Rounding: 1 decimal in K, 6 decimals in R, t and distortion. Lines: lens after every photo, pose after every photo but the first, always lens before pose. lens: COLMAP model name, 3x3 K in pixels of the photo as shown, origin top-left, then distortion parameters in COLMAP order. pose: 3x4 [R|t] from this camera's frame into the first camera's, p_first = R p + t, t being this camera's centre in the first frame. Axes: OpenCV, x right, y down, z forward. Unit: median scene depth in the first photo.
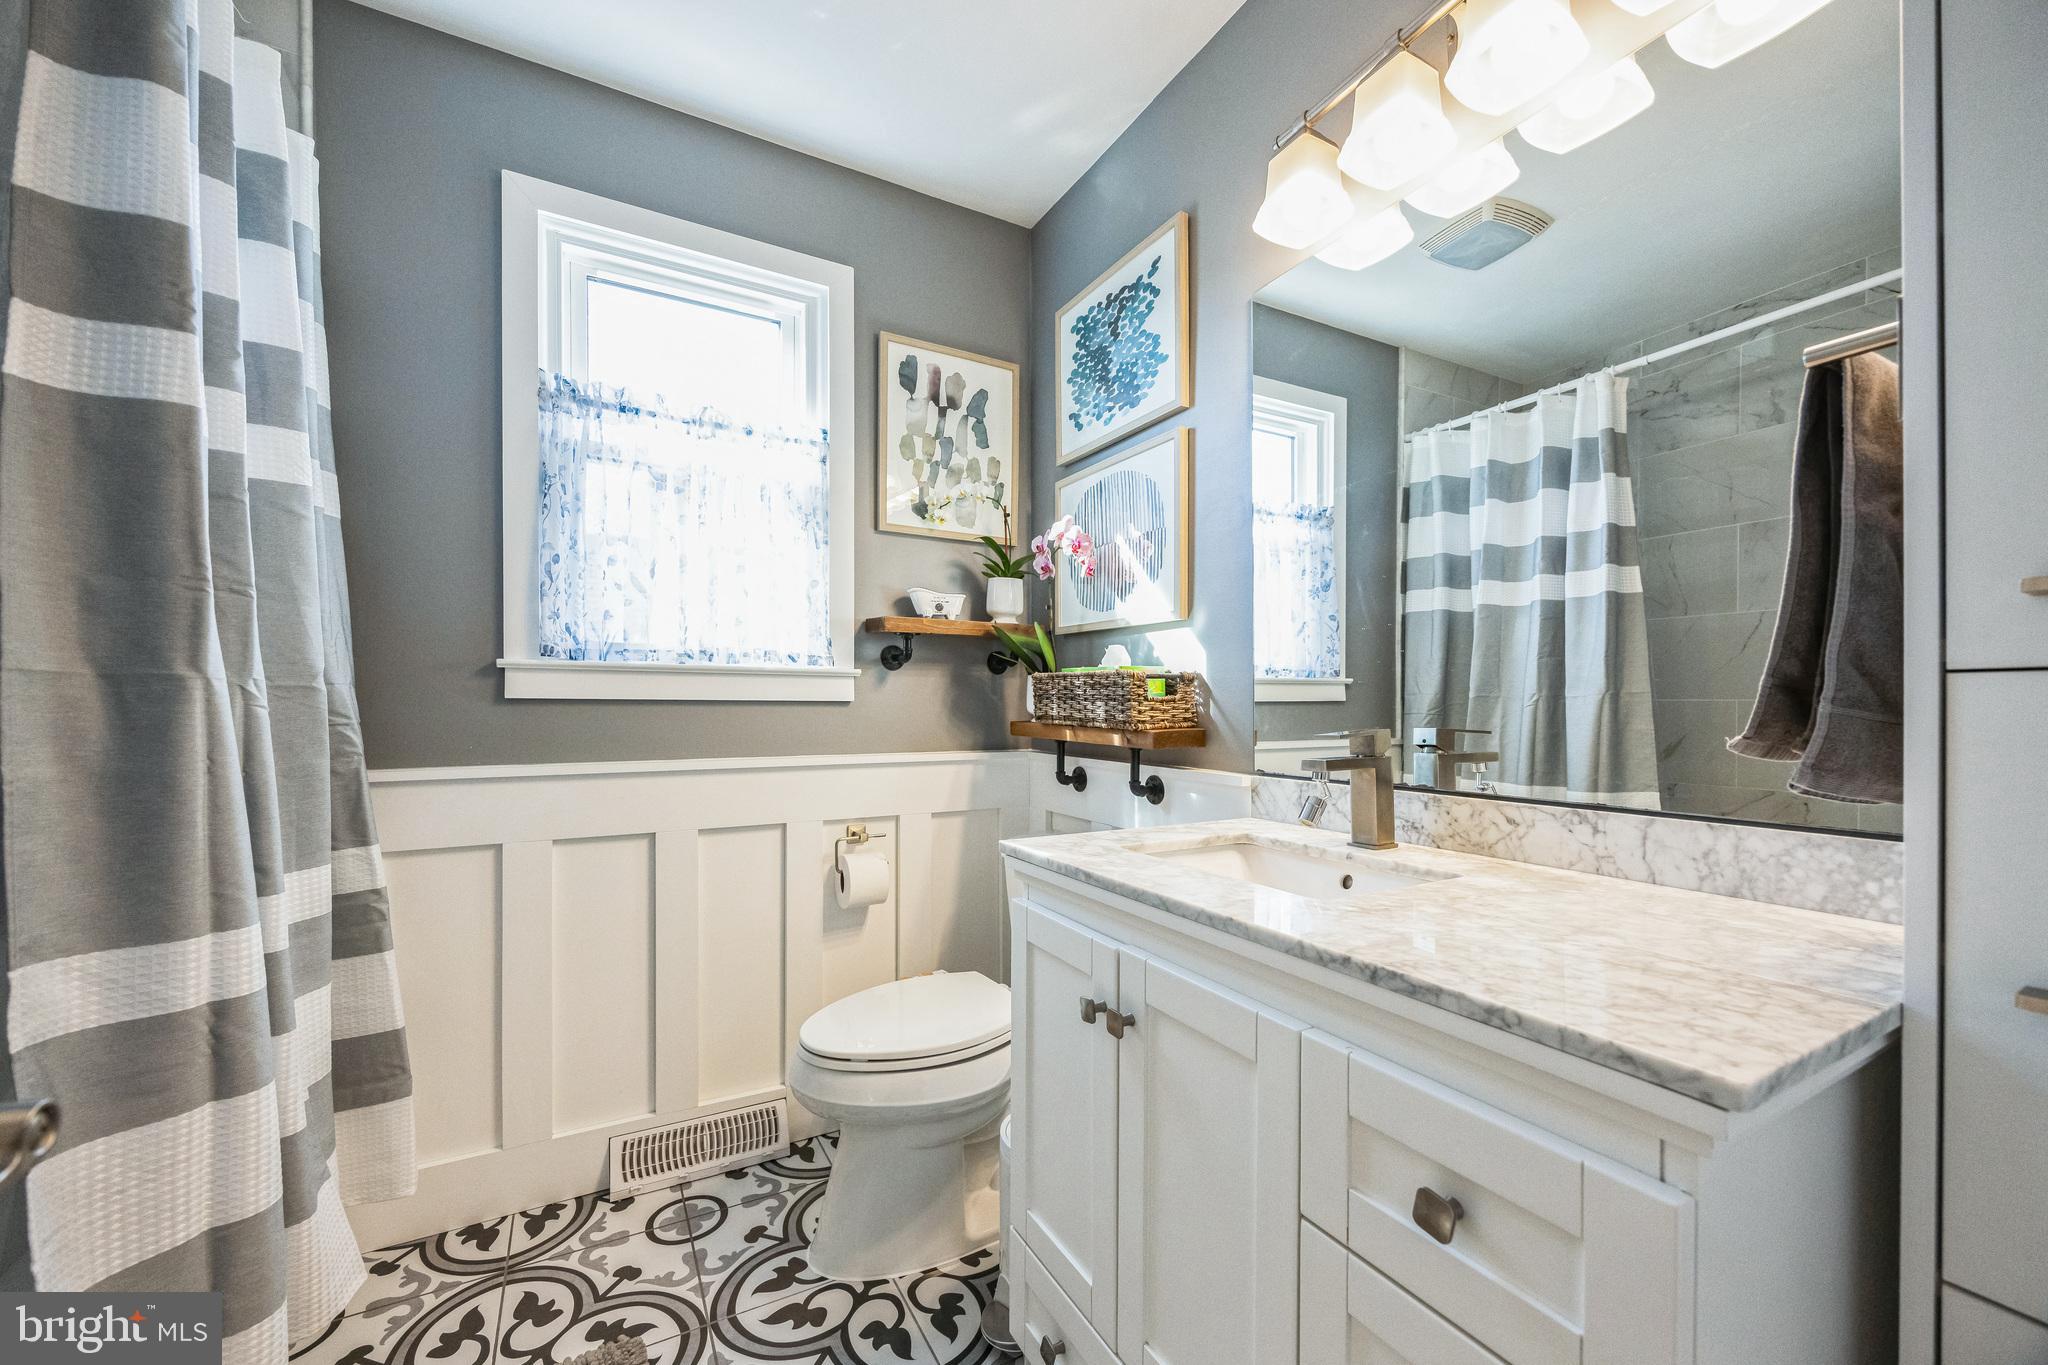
lens RADIAL K [[777.9, 0, 1016.9], [0, 777.9, 699.1], [0, 0, 1]] dist [-0.002448, -0.000460]
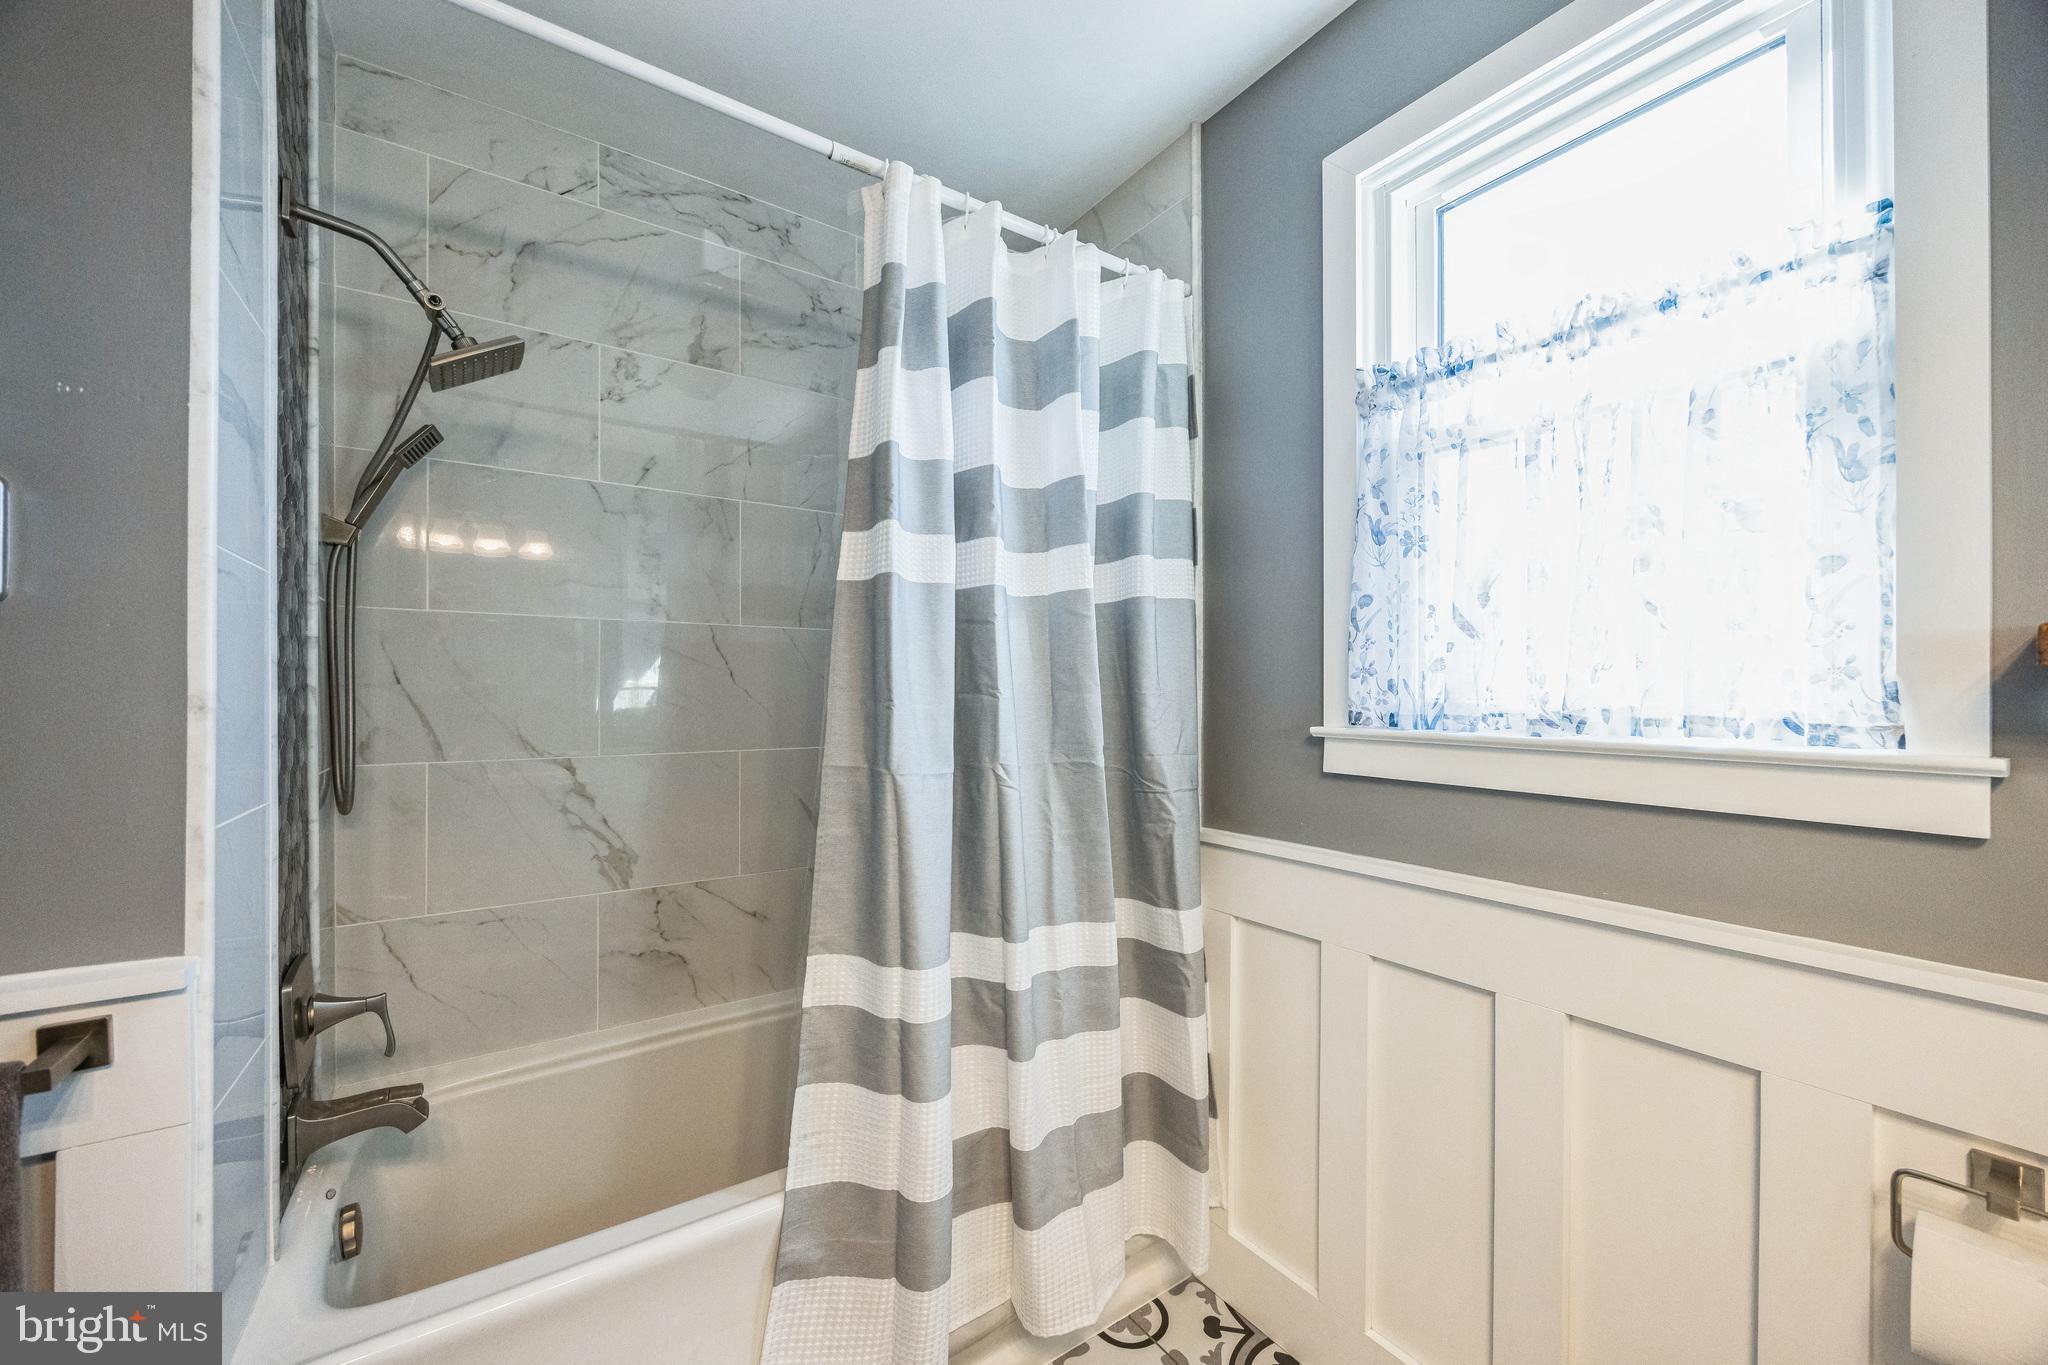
lens RADIAL K [[777.9, 0, 1022.0], [0, 777.9, 686.1], [0, 0, 1]] dist [-0.002448, -0.000460]
pose [[0.095492, -0.008909, -0.995390, 0.160424], [0.002270, 0.999959, -0.008732, -0.087066], [0.995428, -0.001425, 0.095508, 0.572773]]
